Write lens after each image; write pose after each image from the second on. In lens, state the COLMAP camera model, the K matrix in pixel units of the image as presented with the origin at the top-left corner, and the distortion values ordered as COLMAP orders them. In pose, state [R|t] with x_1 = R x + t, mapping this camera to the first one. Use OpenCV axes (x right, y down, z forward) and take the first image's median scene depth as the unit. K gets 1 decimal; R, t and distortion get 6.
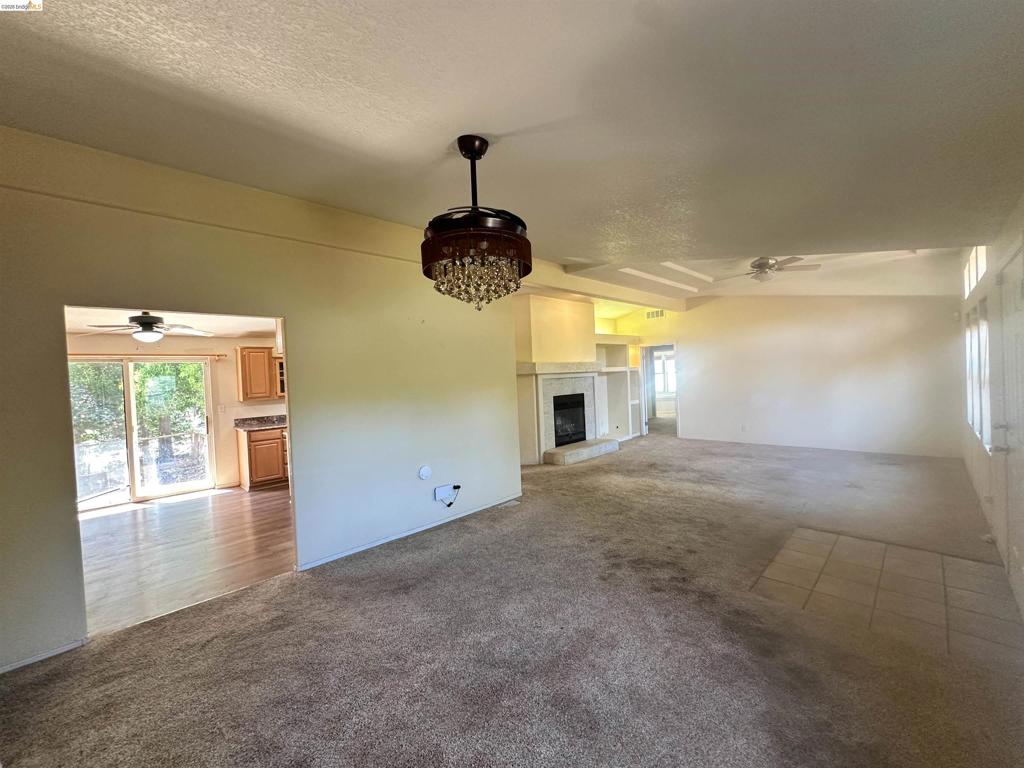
lens RADIAL K [[410.5, 0, 510.4], [0, 410.5, 383.8], [0, 0, 1]] dist [-0.004199, 0.000187]
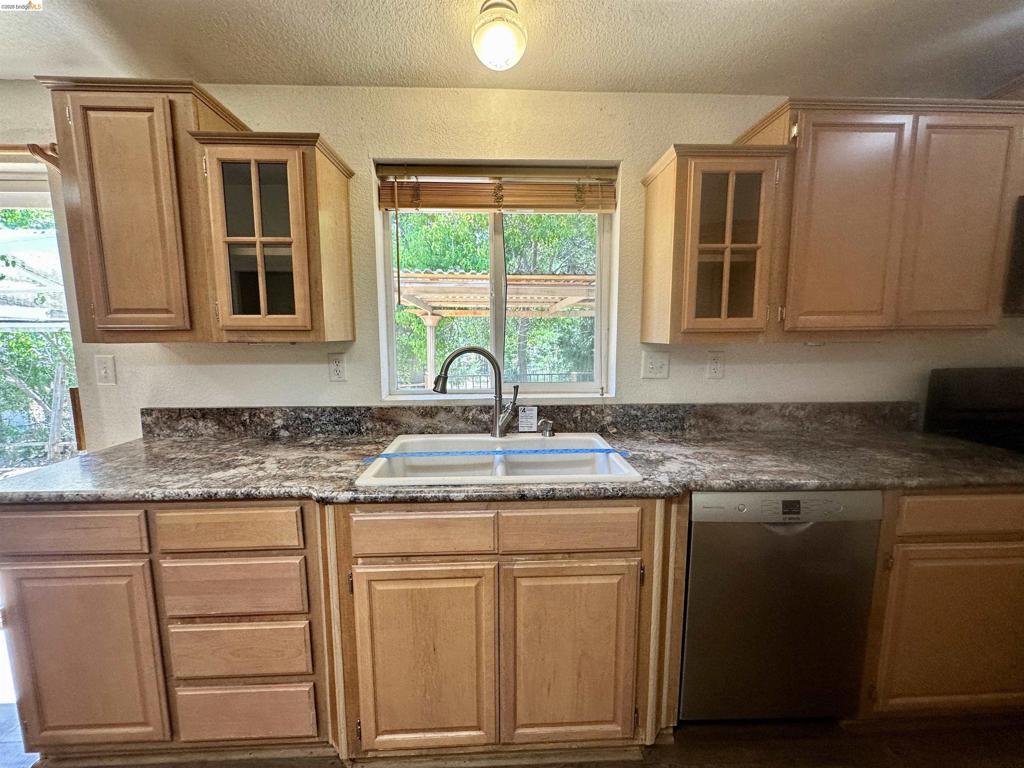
lens RADIAL K [[410.5, 0, 511.8], [0, 410.5, 385.0], [0, 0, 1]] dist [-0.004199, 0.000187]
pose [[0.738264, 0.122435, -0.663307, -0.360221], [-0.040582, 0.989669, 0.137507, 0.026906], [0.673290, -0.074598, 0.735606, 1.092548]]
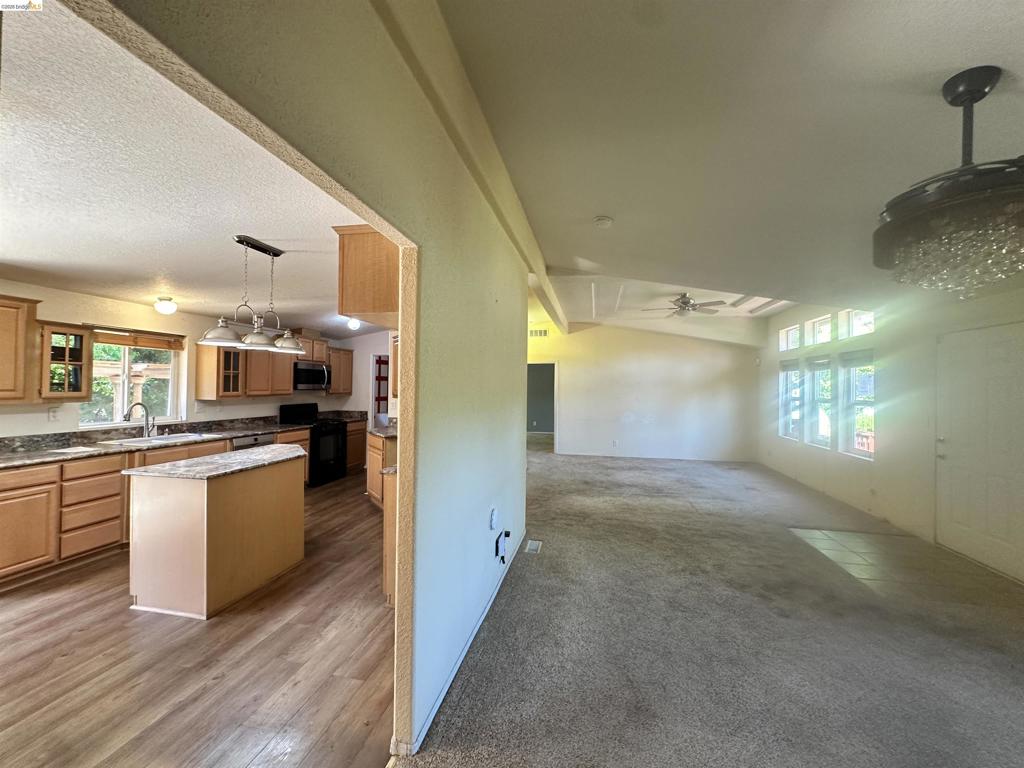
lens RADIAL K [[410.5, 0, 514.6], [0, 410.5, 381.0], [0, 0, 1]] dist [-0.004199, 0.000187]
pose [[0.829356, 0.064048, 0.555037, -0.423047], [-0.040276, 0.997677, -0.054944, 0.015255], [-0.557266, 0.023214, 0.830009, 0.297133]]
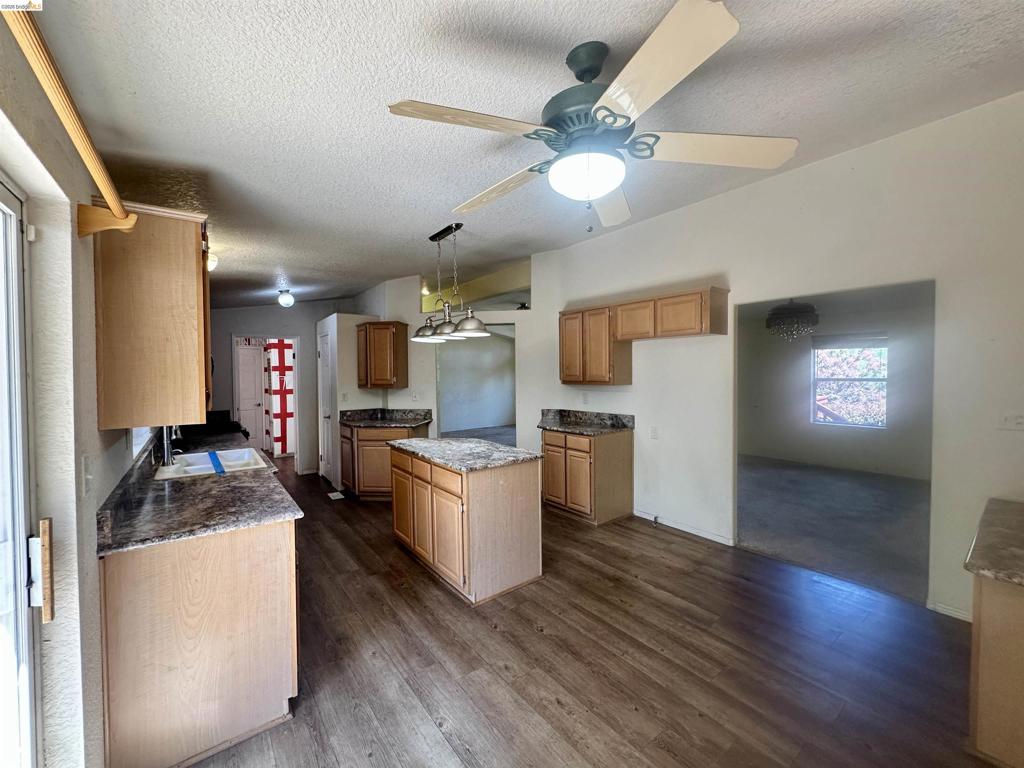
lens RADIAL K [[410.5, 0, 508.4], [0, 410.5, 379.1], [0, 0, 1]] dist [-0.004199, 0.000187]
pose [[0.141223, 0.021282, 0.989749, -0.985092], [0.027160, 0.999309, -0.025363, 0.024503], [-0.989605, 0.030464, 0.140547, 0.844434]]
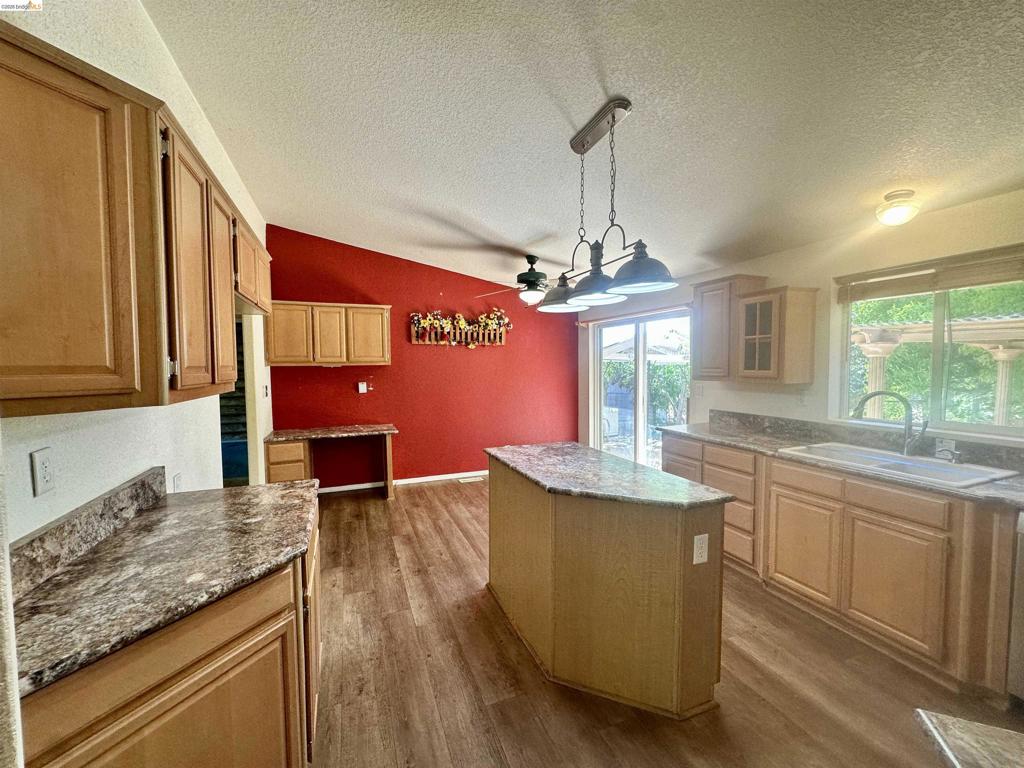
lens RADIAL K [[410.5, 0, 510.0], [0, 410.5, 383.6], [0, 0, 1]] dist [-0.004199, 0.000187]
pose [[-0.394941, 0.091334, -0.914155, -0.023700], [0.009436, 0.995397, 0.095375, -0.011595], [0.918658, 0.029042, -0.393985, 1.092177]]
